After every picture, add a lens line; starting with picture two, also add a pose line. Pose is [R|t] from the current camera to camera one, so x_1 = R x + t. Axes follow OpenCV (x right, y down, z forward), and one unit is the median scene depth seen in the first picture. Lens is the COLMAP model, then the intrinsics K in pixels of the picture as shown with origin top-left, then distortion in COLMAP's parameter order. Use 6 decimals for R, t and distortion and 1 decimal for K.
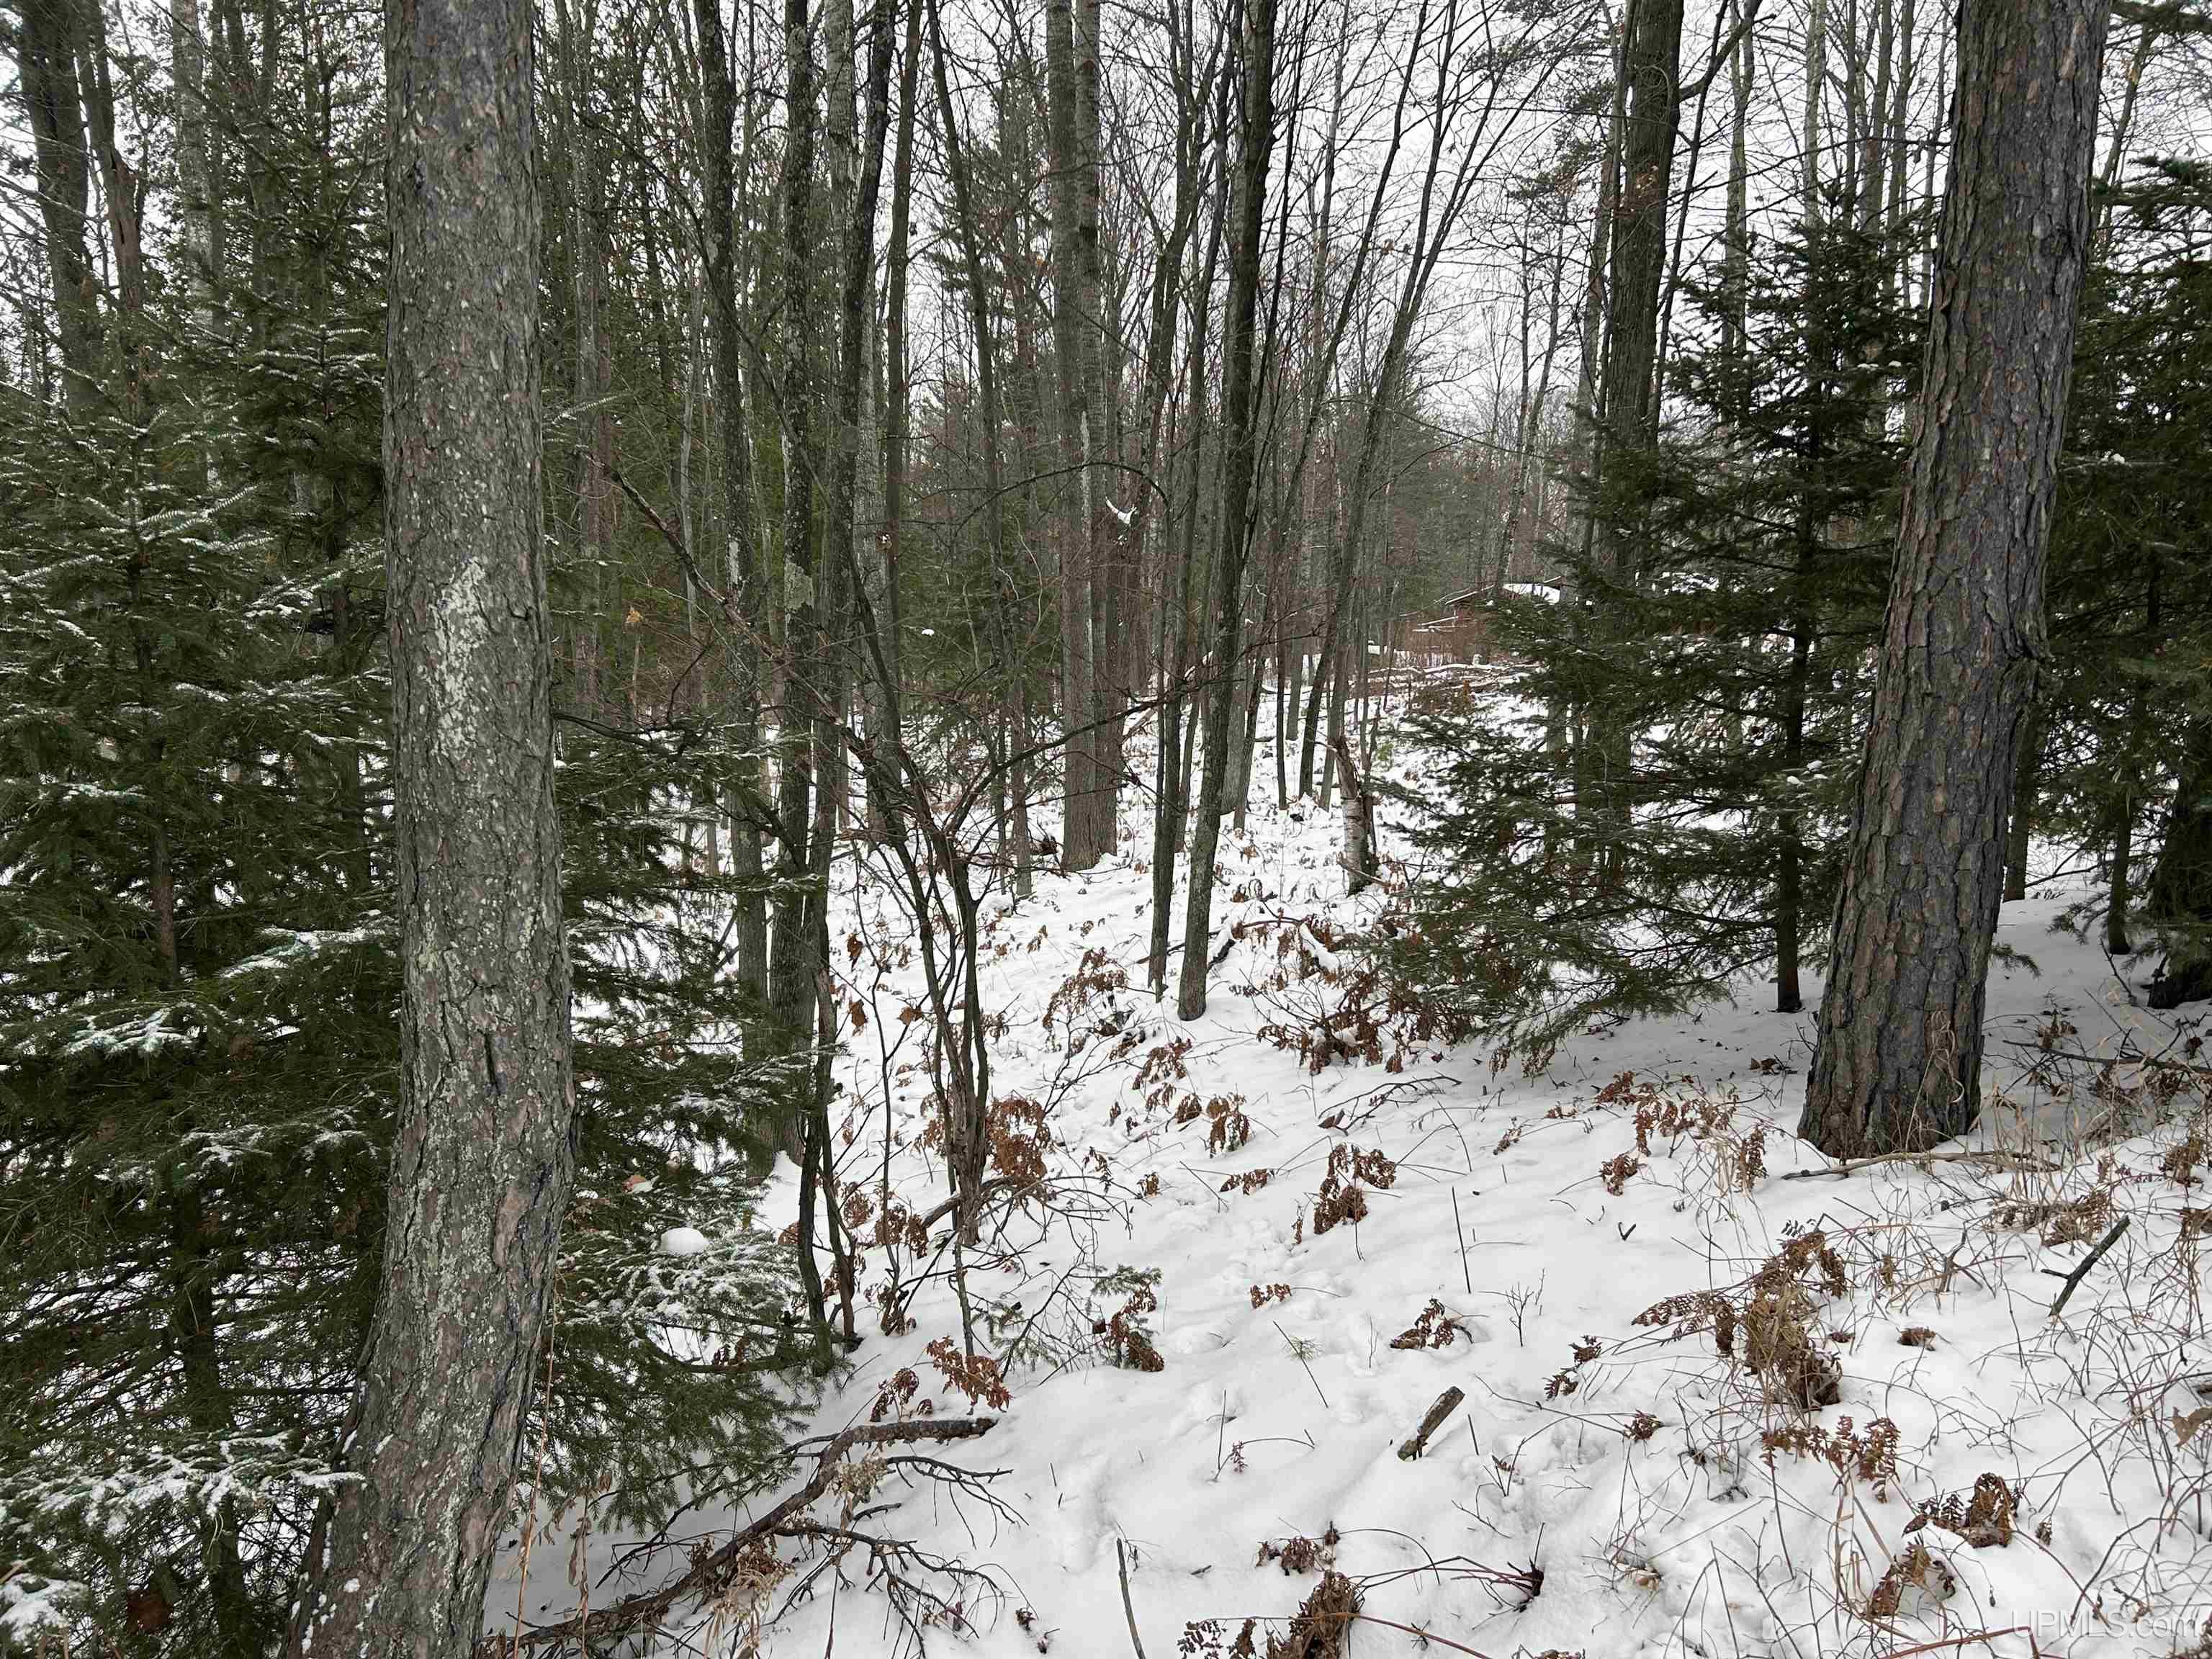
lens RADIAL K [[1690.0, 0, 1113.1], [0, 1690.0, 849.1], [0, 0, 1]] dist [0.068544, -0.065989]
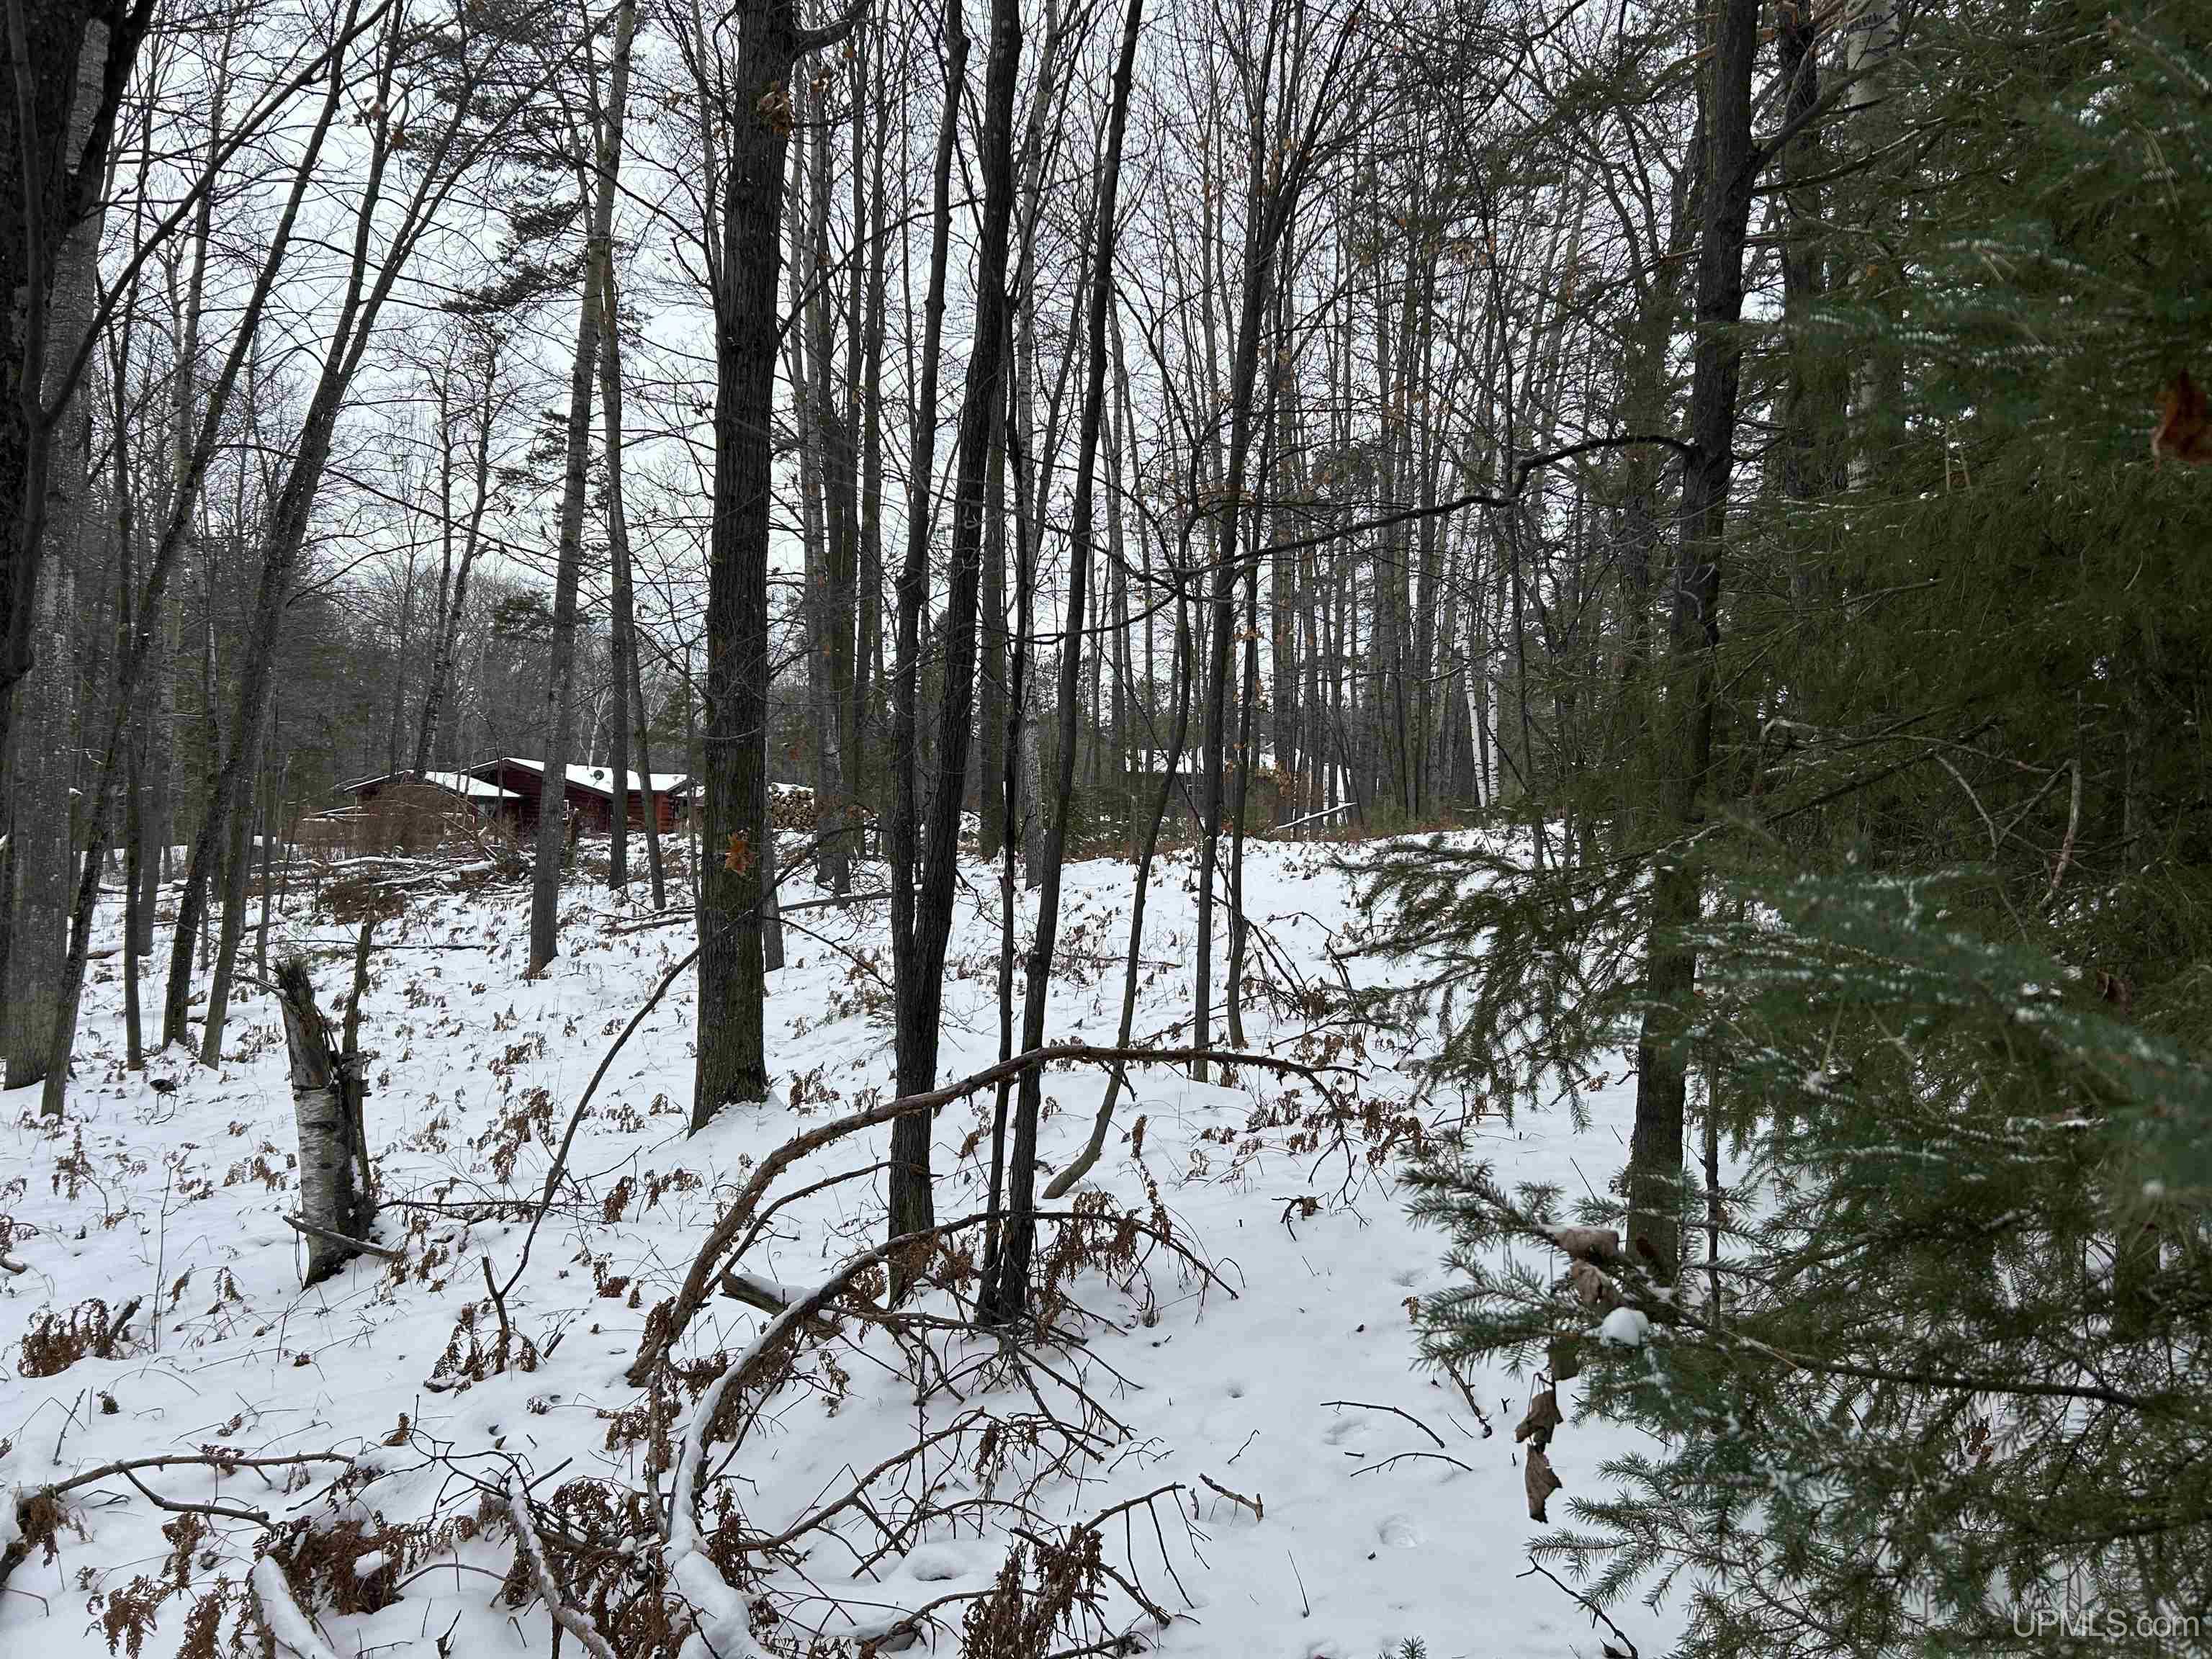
lens RADIAL K [[1690.0, 0, 1106.4], [0, 1690.0, 838.7], [0, 0, 1]] dist [0.068544, -0.065989]
pose [[0.812760, 0.026474, 0.581996, 0.222306], [0.046534, 0.992825, -0.110147, -0.232924], [-0.580737, 0.116606, 0.805697, 2.930494]]
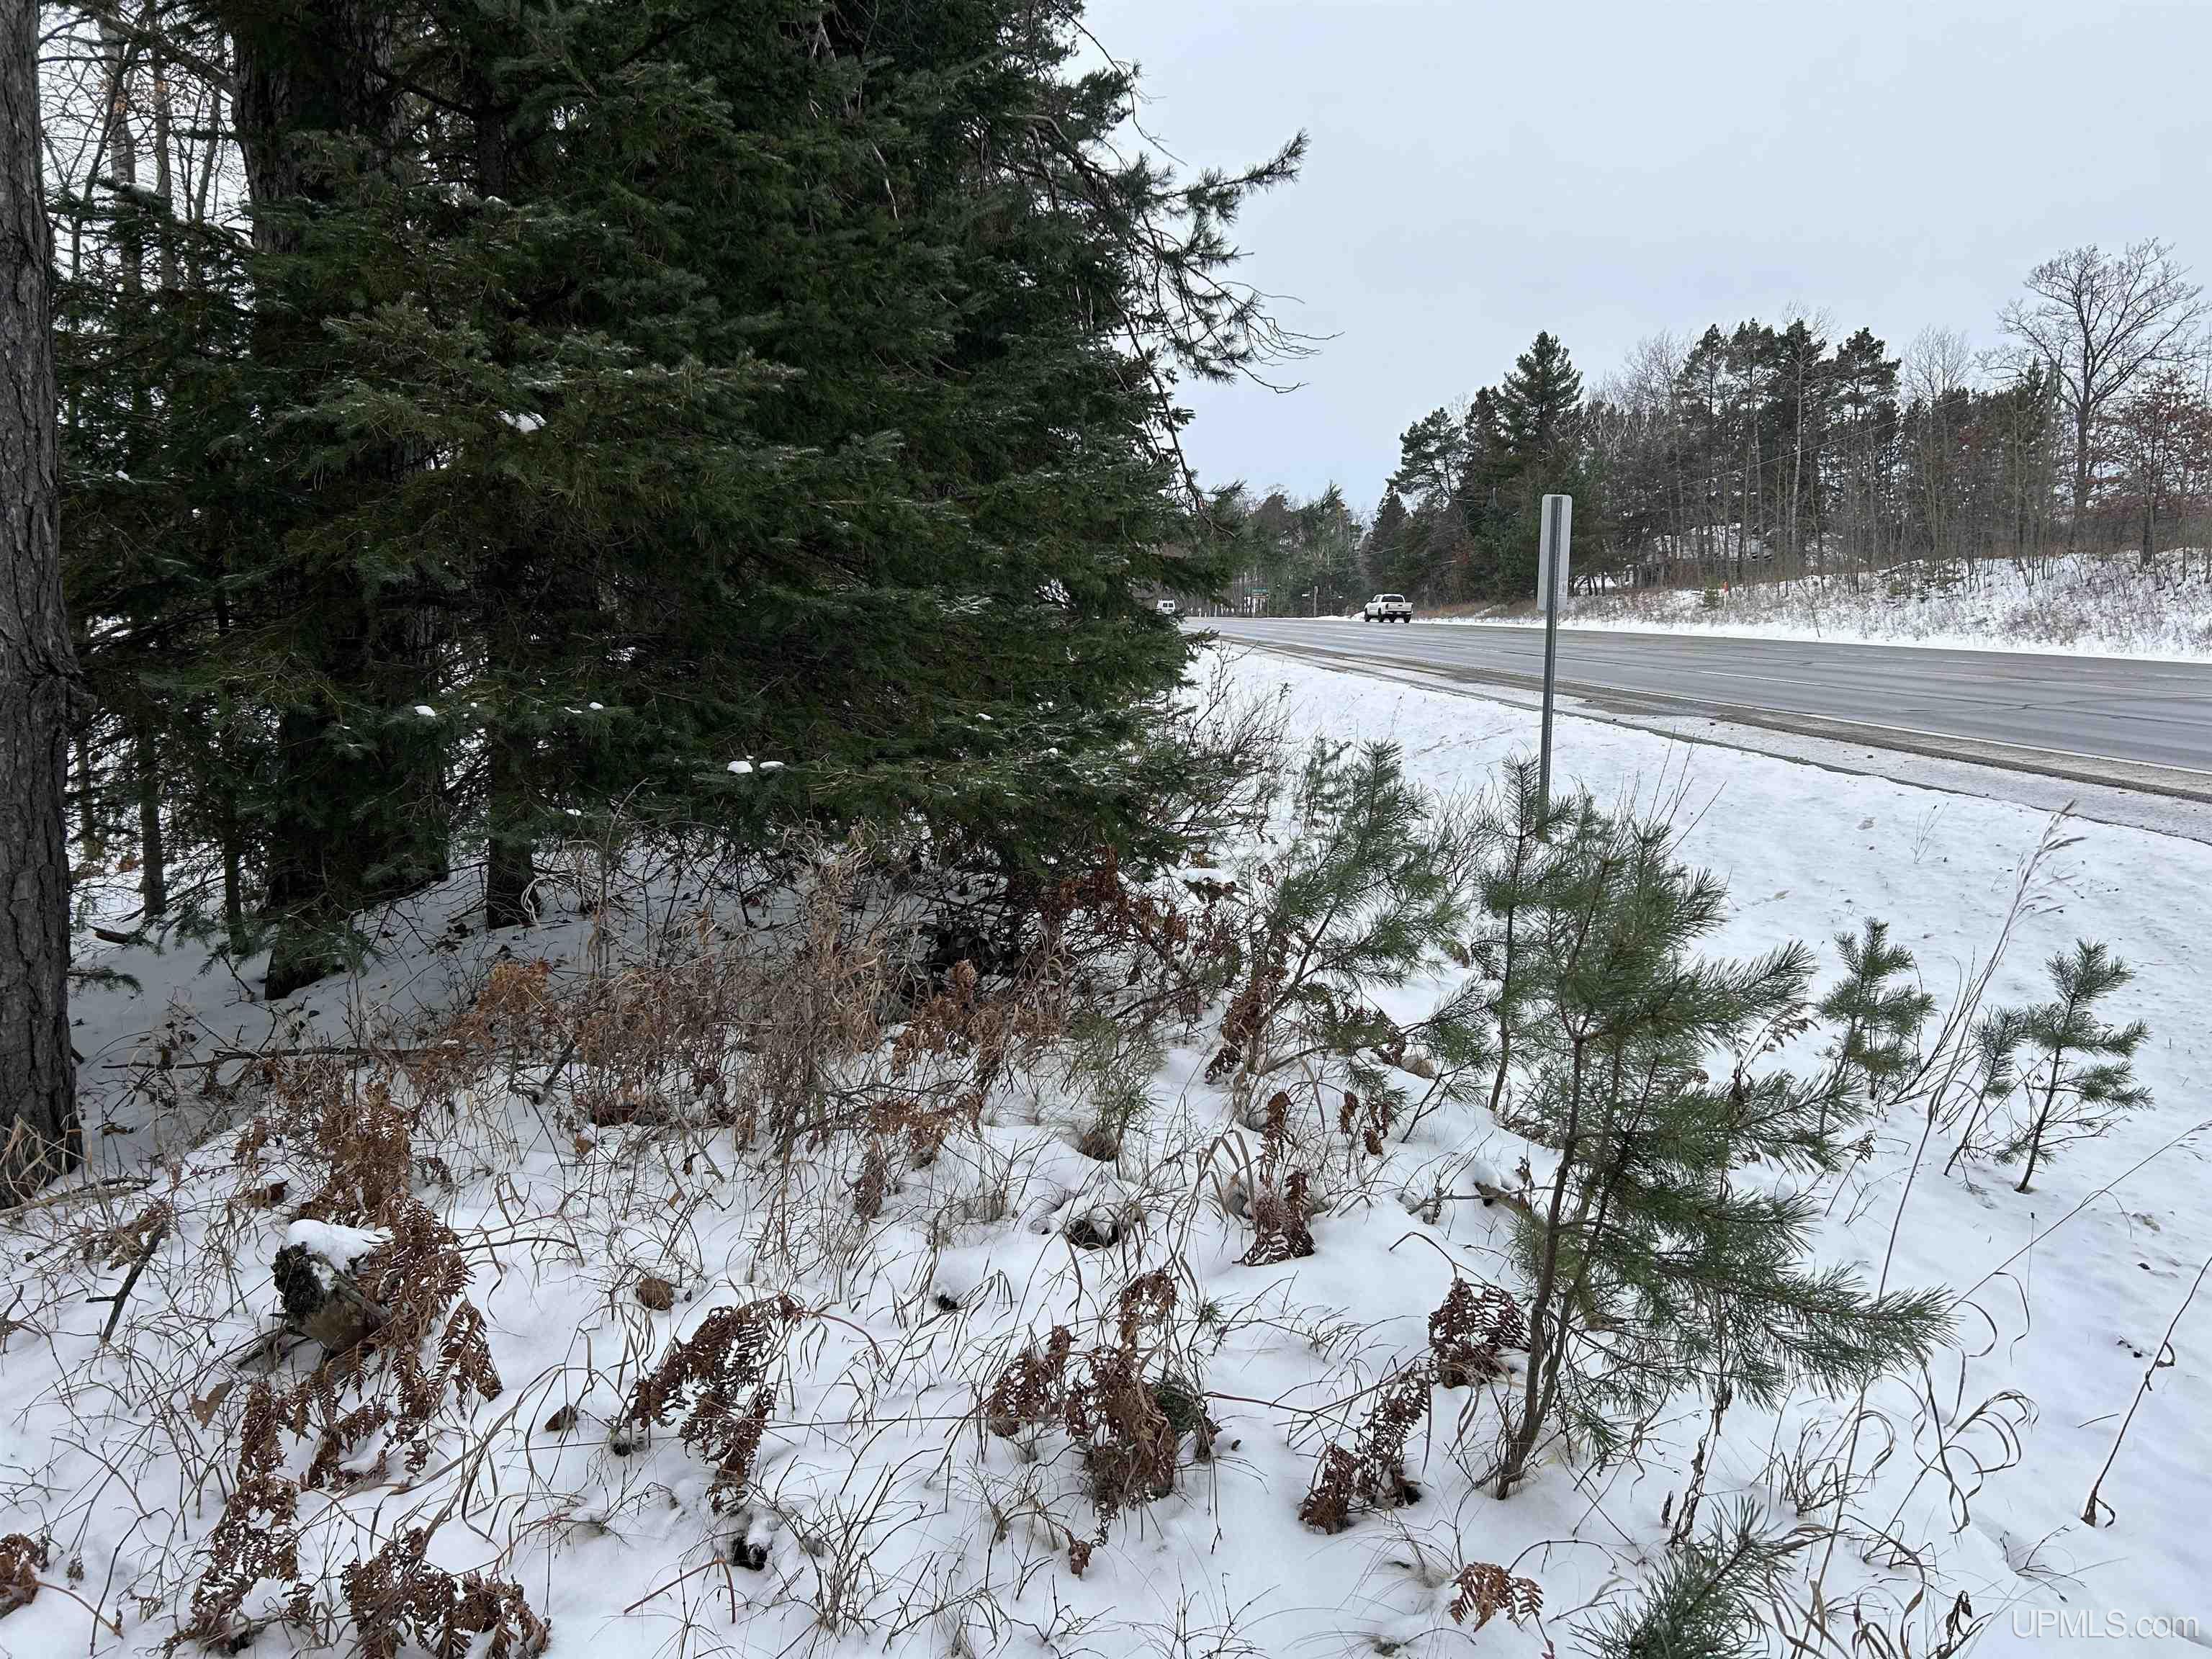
lens RADIAL K [[1690.0, 0, 1127.6], [0, 1690.0, 834.9], [0, 0, 1]] dist [0.068544, -0.065989]
pose [[0.555148, -0.112478, 0.824111, 0.046626], [0.122757, 0.991044, 0.052569, 0.001446], [-0.822643, 0.071982, 0.563984, -0.032717]]
